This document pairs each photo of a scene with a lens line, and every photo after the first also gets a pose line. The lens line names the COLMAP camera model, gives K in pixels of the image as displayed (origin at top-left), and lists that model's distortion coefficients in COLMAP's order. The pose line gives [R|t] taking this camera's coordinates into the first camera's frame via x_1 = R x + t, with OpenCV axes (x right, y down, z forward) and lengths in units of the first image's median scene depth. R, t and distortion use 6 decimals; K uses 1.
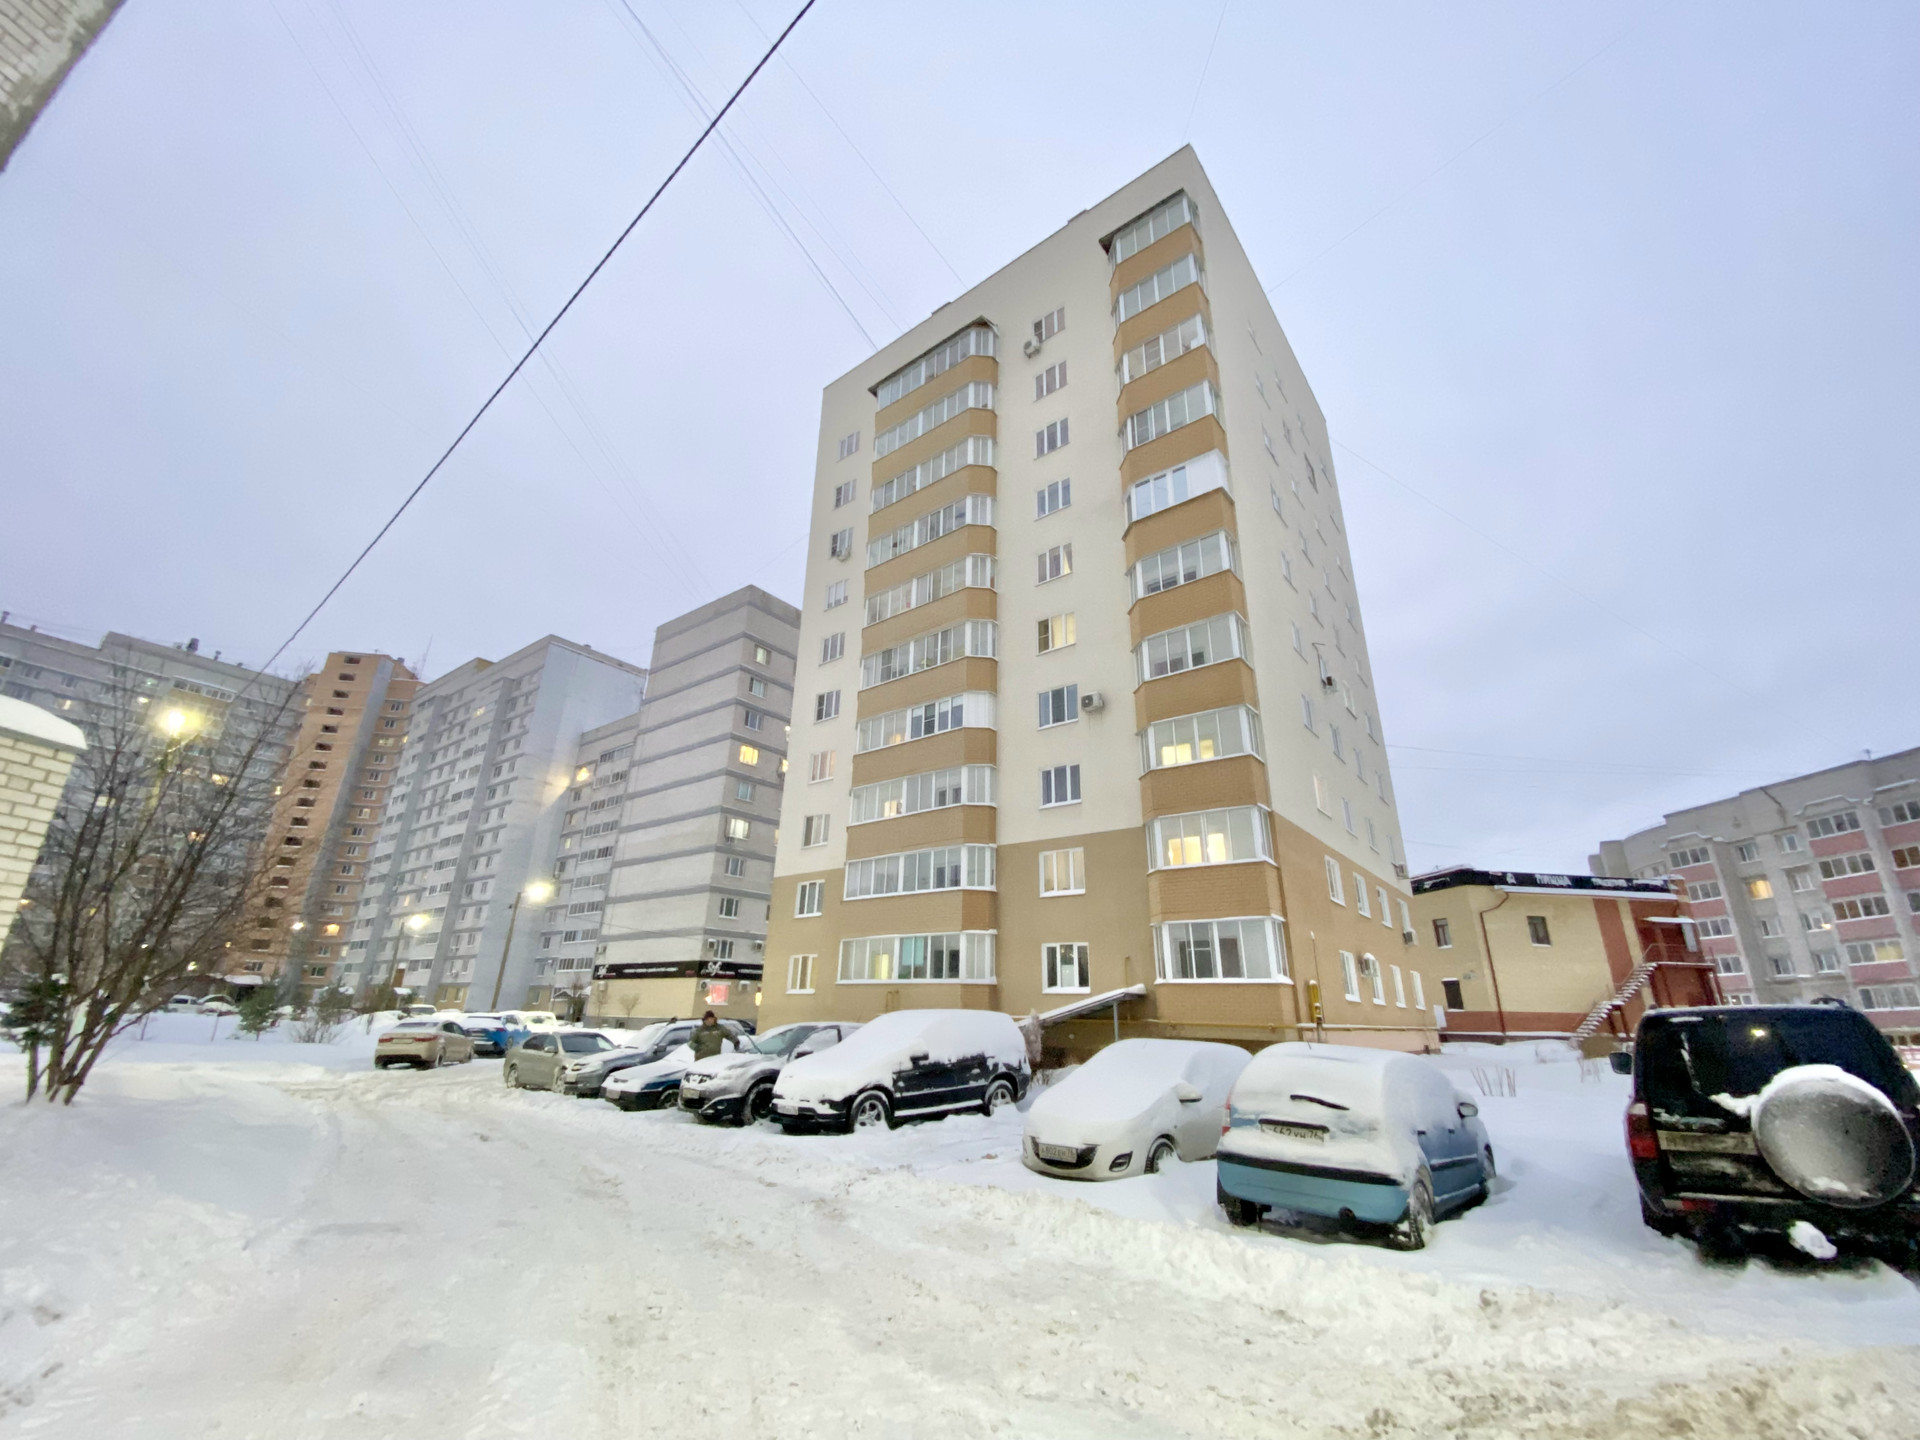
lens RADIAL K [[778.3, 0, 958.0], [0, 778.3, 718.2], [0, 0, 1]] dist [0.013180, -0.014761]
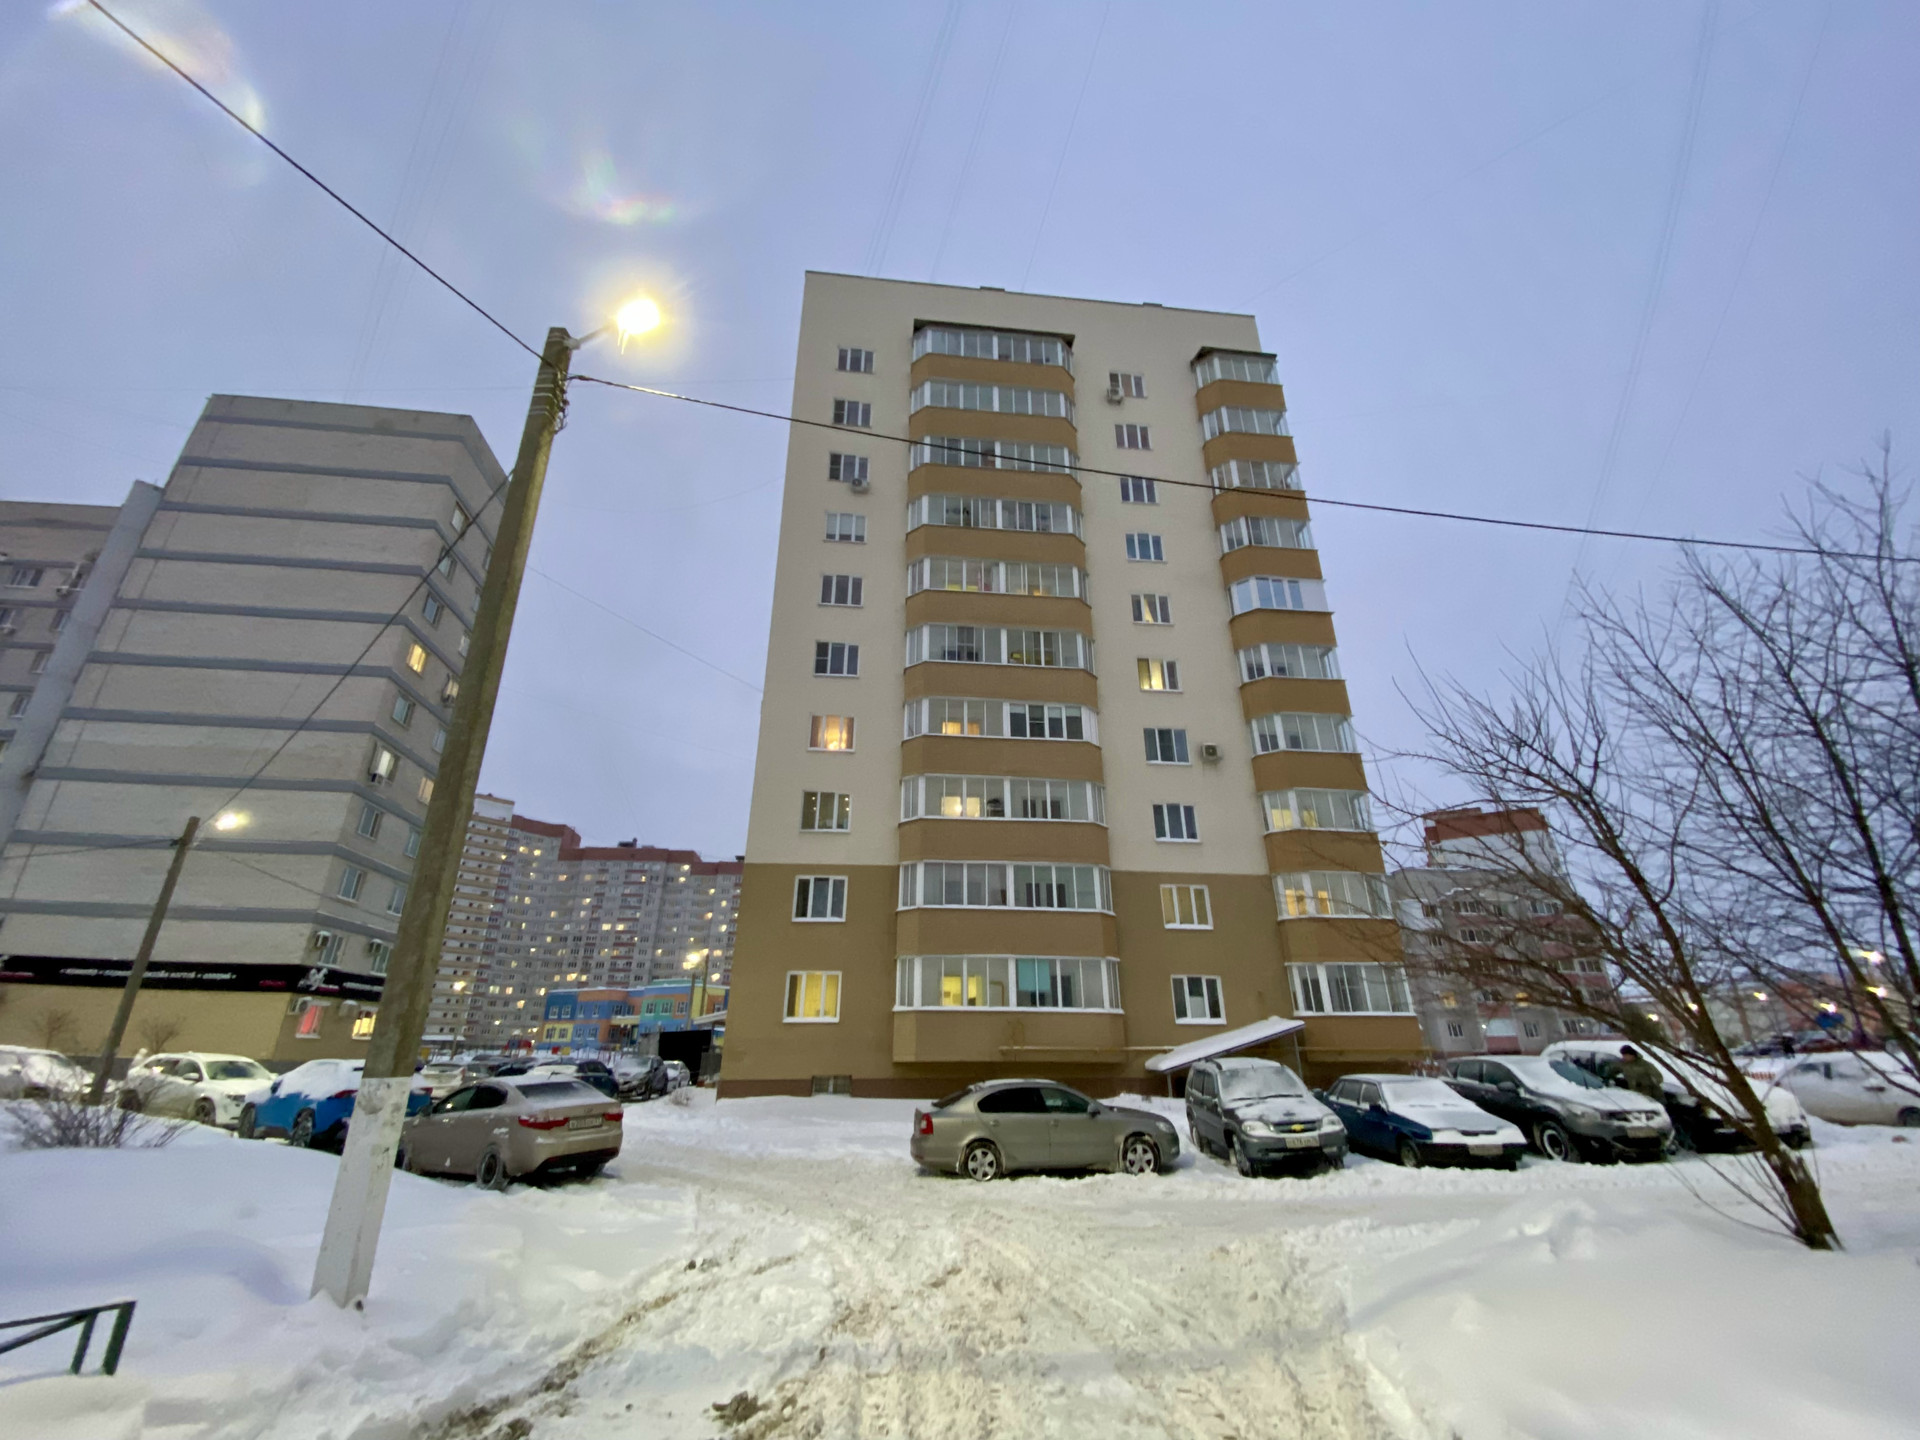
lens RADIAL K [[778.3, 0, 956.1], [0, 778.3, 719.7], [0, 0, 1]] dist [0.013180, -0.014761]
pose [[0.706391, 0.258838, 0.658798, -0.648811], [-0.238965, 0.963302, -0.122248, 0.123220], [-0.666264, -0.071075, 0.742321, 0.349498]]
